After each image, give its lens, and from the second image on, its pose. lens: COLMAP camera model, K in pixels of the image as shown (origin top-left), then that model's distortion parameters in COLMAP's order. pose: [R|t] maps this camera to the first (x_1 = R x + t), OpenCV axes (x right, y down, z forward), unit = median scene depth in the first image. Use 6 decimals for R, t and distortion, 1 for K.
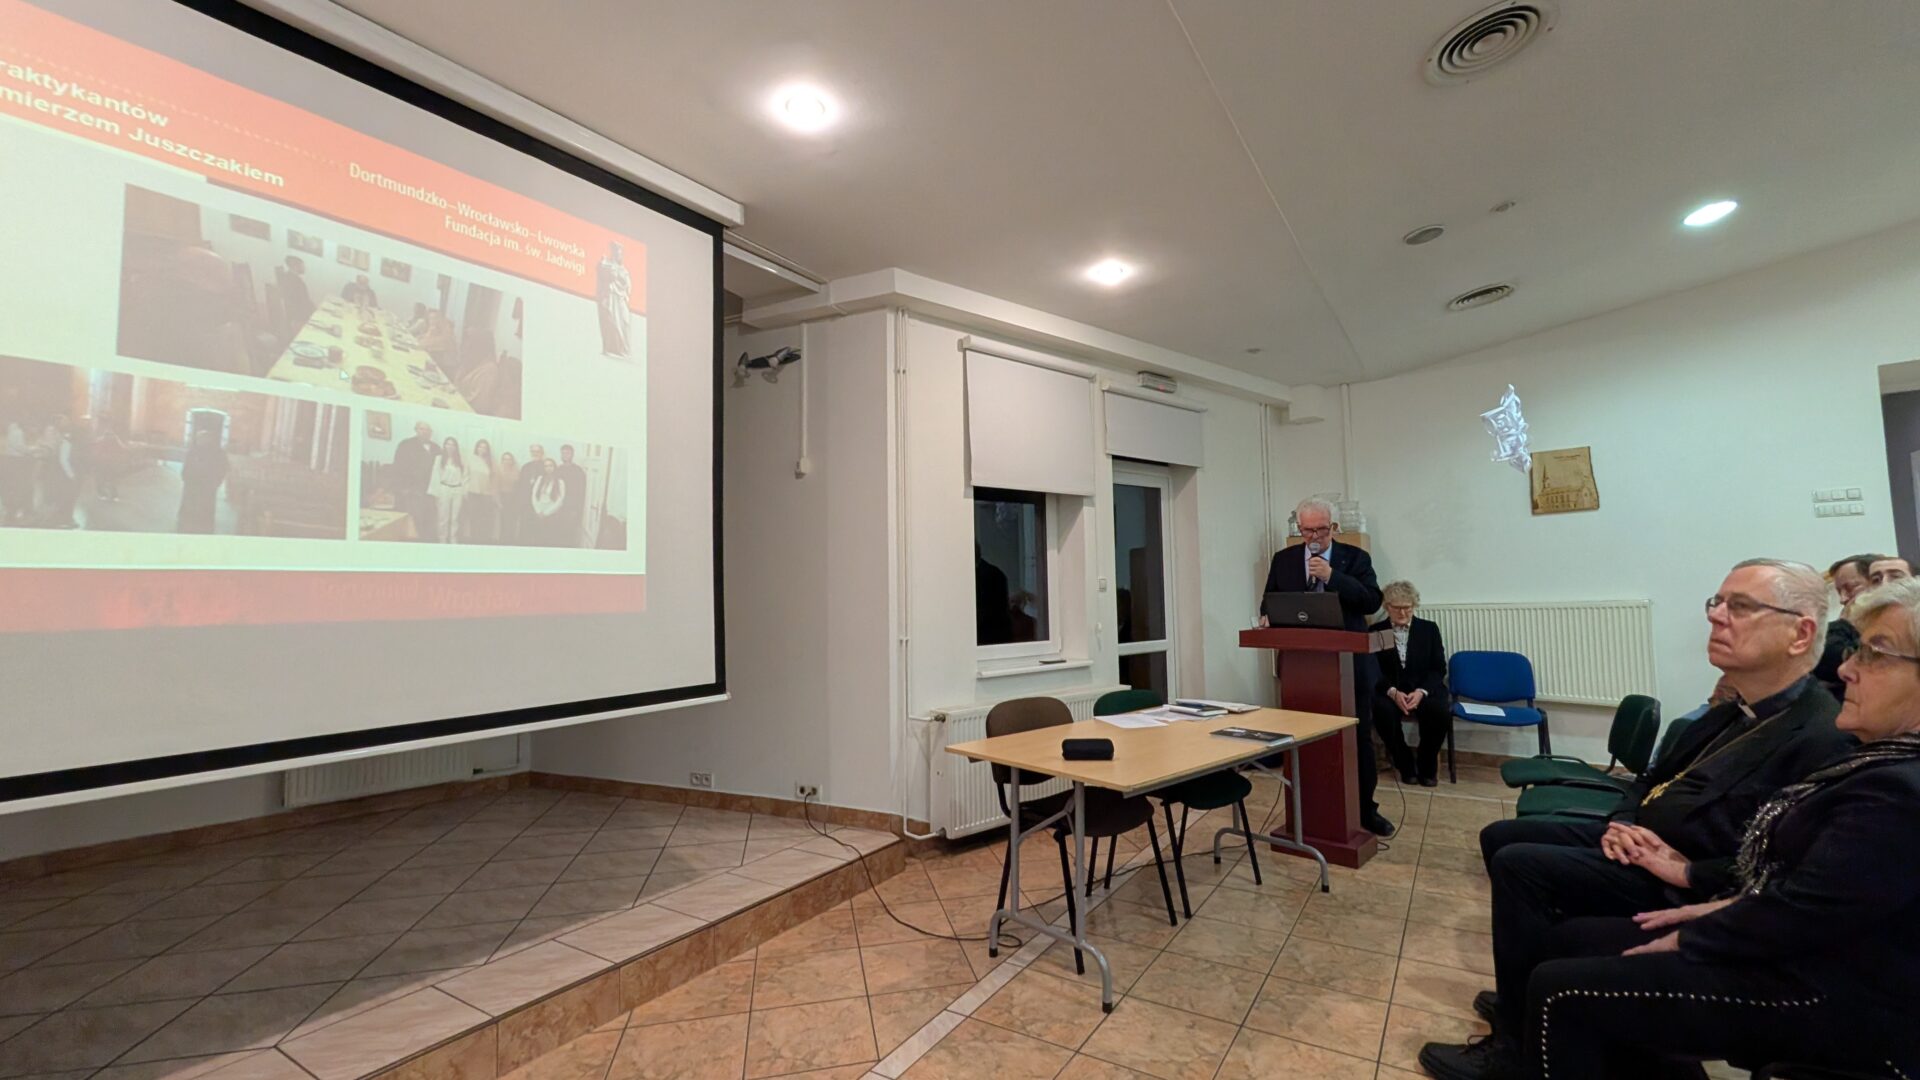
lens RADIAL K [[760.0, 0, 1060.8], [0, 760.0, 549.2], [0, 0, 1]] dist [0.009954, -0.000236]
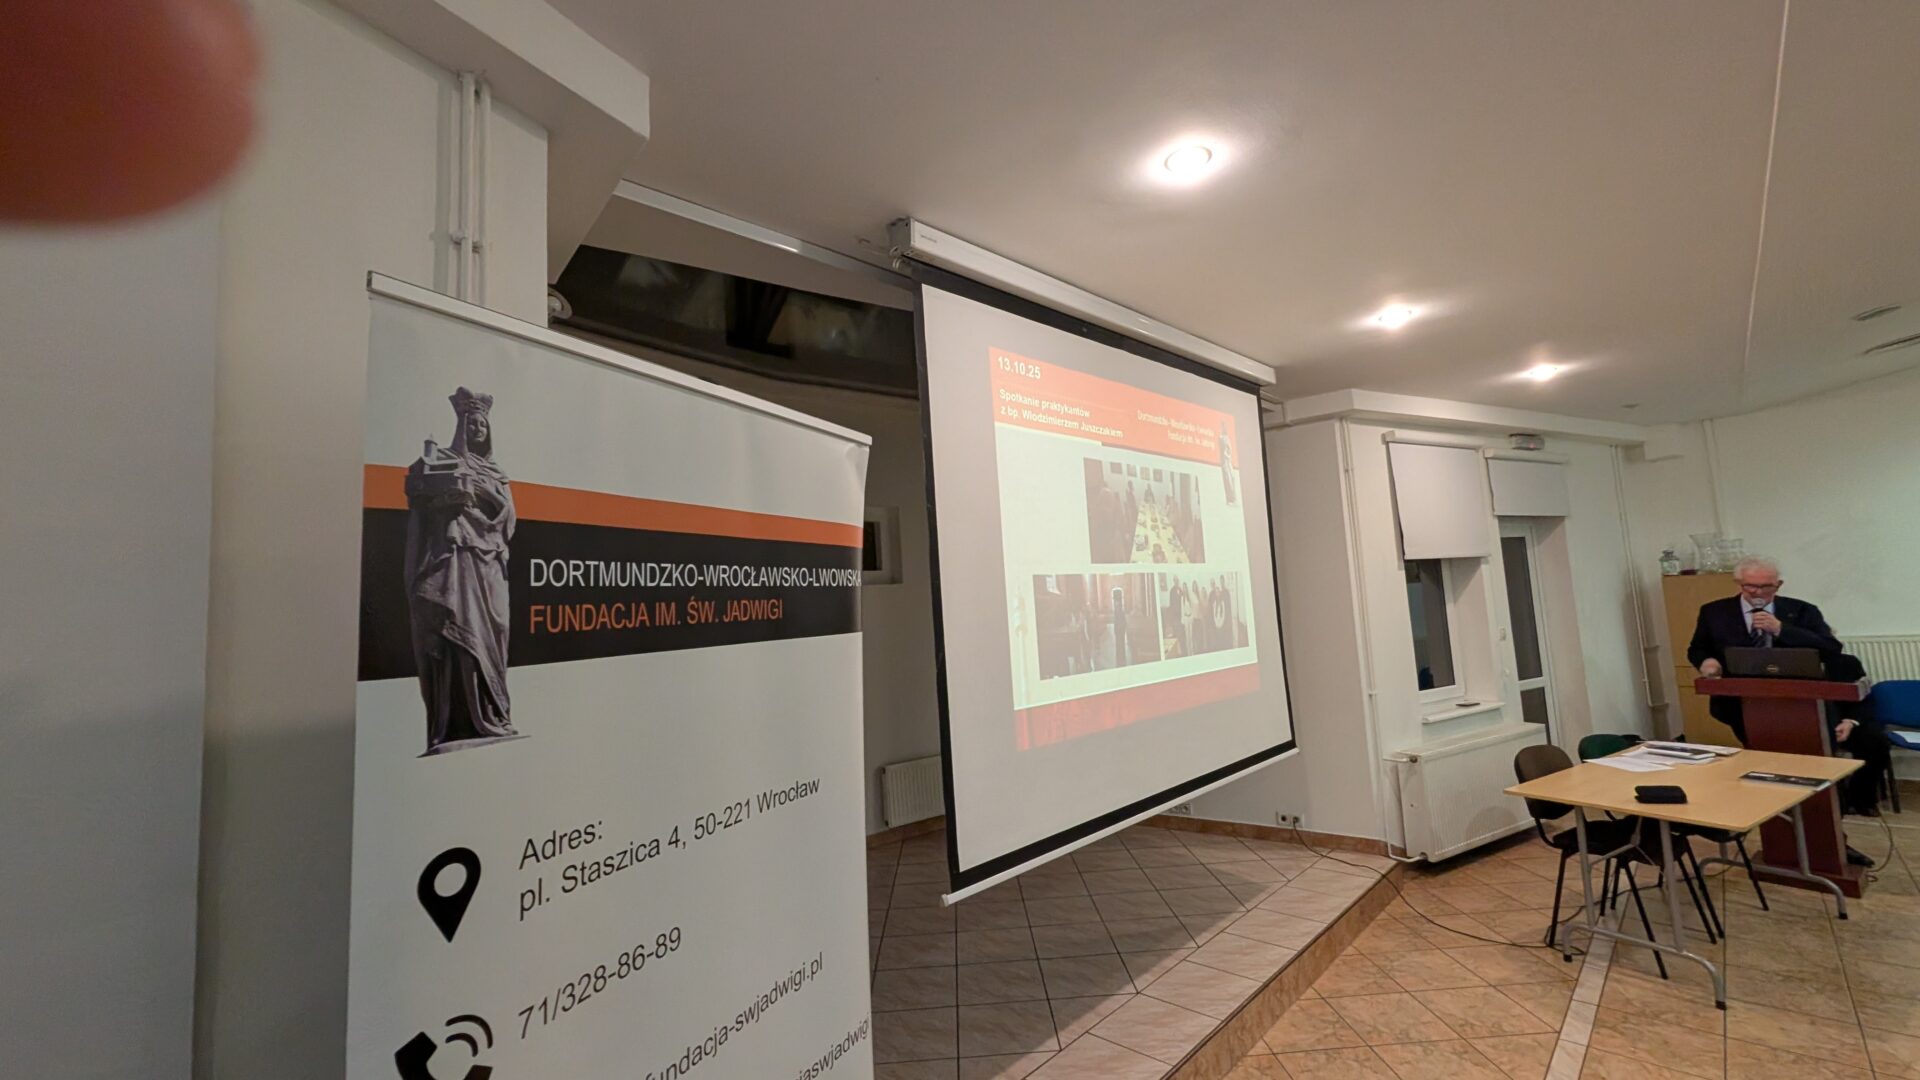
lens RADIAL K [[786.3, 0, 958.9], [0, 786.3, 542.1], [0, 0, 1]] dist [-0.001342, -0.001430]
pose [[0.975324, -0.064151, -0.211253, -0.696097], [0.062703, 0.997940, -0.013553, -0.178266], [0.211688, -0.000028, 0.977337, -0.428361]]
